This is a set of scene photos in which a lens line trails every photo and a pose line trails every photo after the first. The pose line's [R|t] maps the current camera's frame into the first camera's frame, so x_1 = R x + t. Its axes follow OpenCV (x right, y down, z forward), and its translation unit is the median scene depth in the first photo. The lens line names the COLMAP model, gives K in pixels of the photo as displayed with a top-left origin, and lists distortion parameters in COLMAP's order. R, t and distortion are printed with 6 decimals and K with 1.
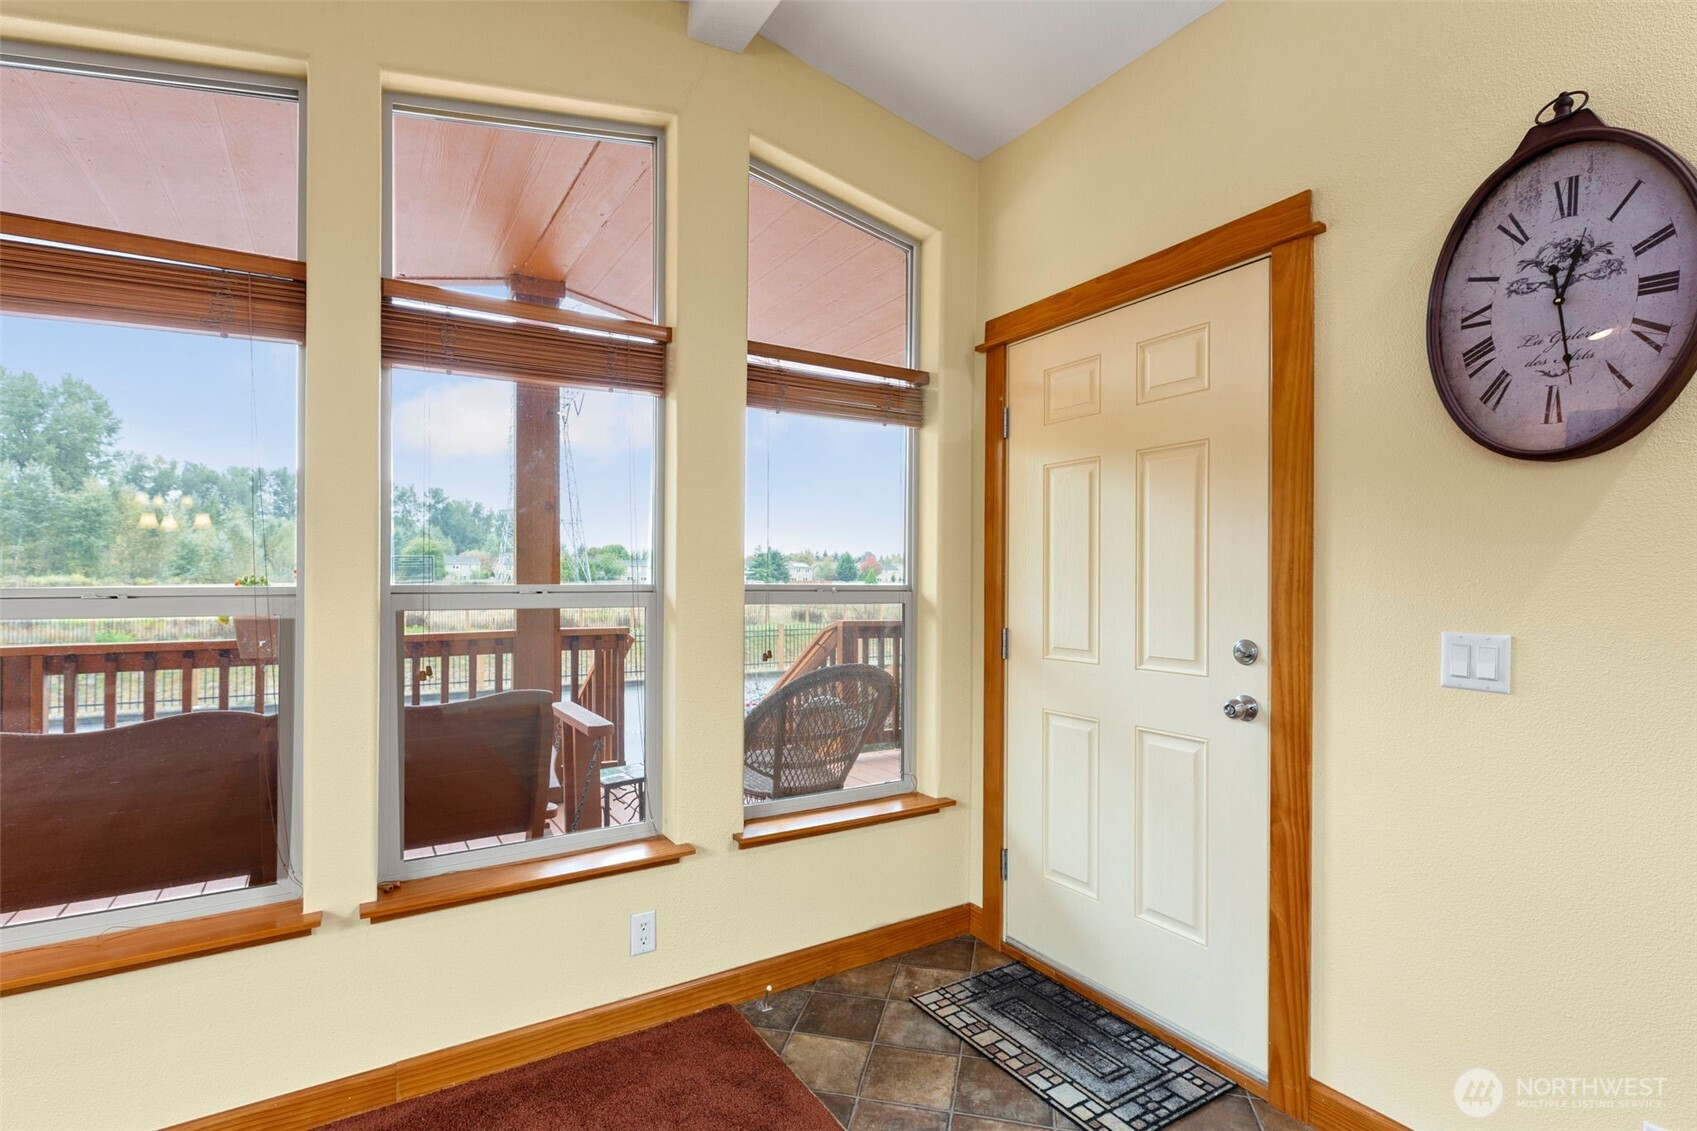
lens RADIAL K [[815.3, 0, 840.3], [0, 815.3, 574.4], [0, 0, 1]] dist [-0.000510, -0.000094]
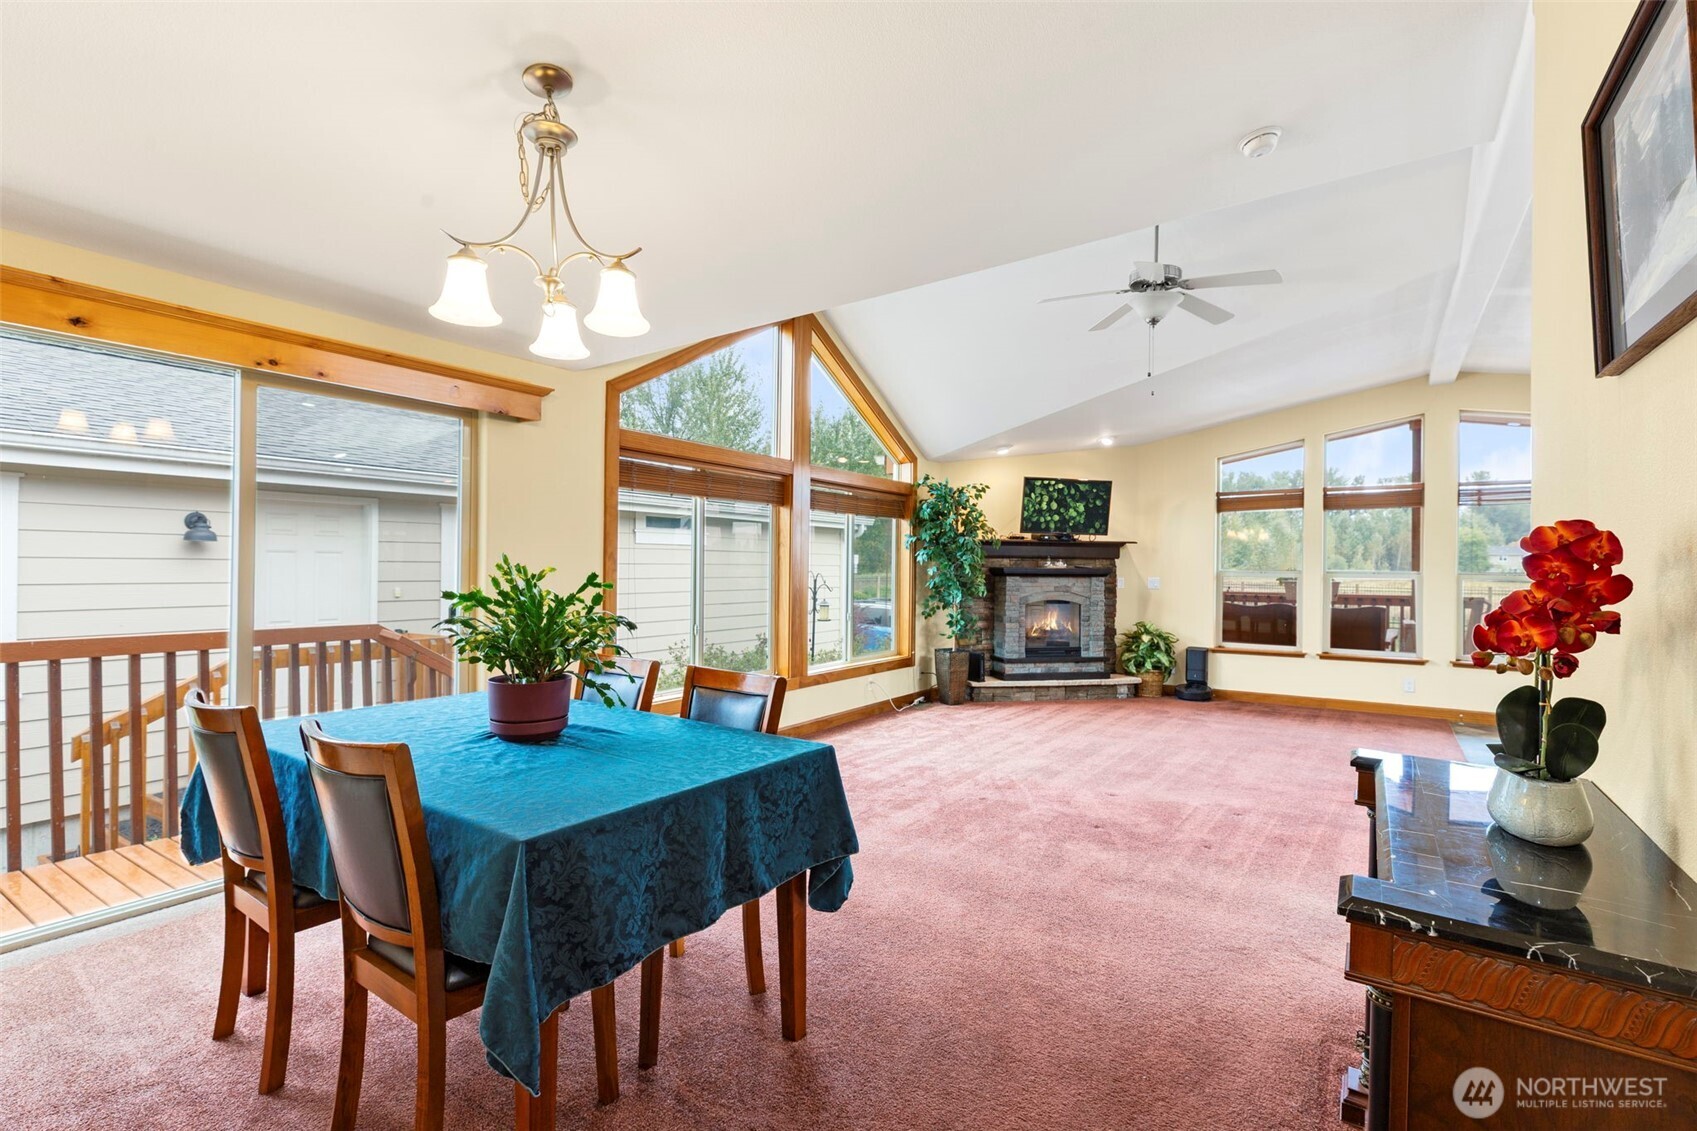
lens RADIAL K [[815.3, 0, 818.6], [0, 815.3, 570.8], [0, 0, 1]] dist [-0.000510, -0.000094]
pose [[0.408161, 0.009271, -0.912863, 1.476534], [-0.003667, 0.999957, 0.008517, -0.008949], [0.912903, -0.000129, 0.408178, -2.042099]]
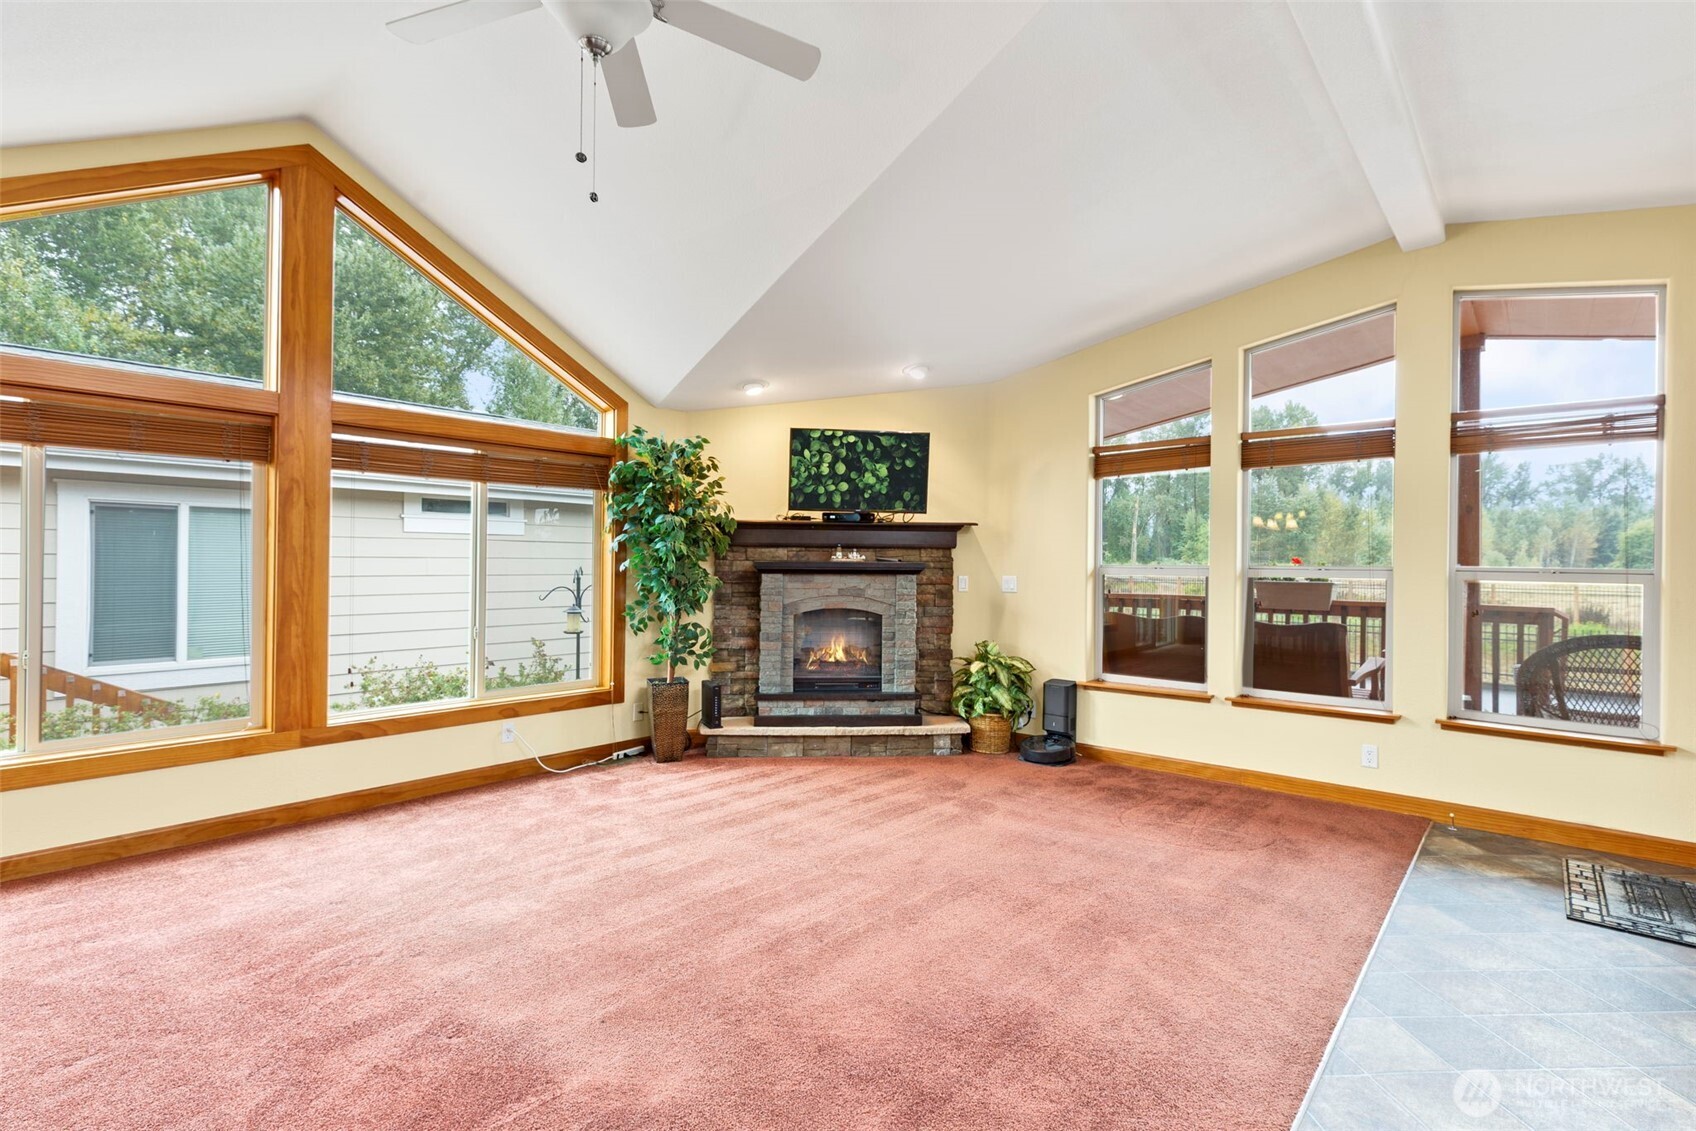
lens RADIAL K [[814.9, 0, 833.8], [0, 814.9, 558.9], [0, 0, 1]] dist [-0.000510, -0.000094]
pose [[0.290870, -0.002024, -0.956760, 1.039431], [-0.003167, 0.999990, -0.003078, 0.003743], [0.956757, 0.003925, 0.290861, -0.615649]]
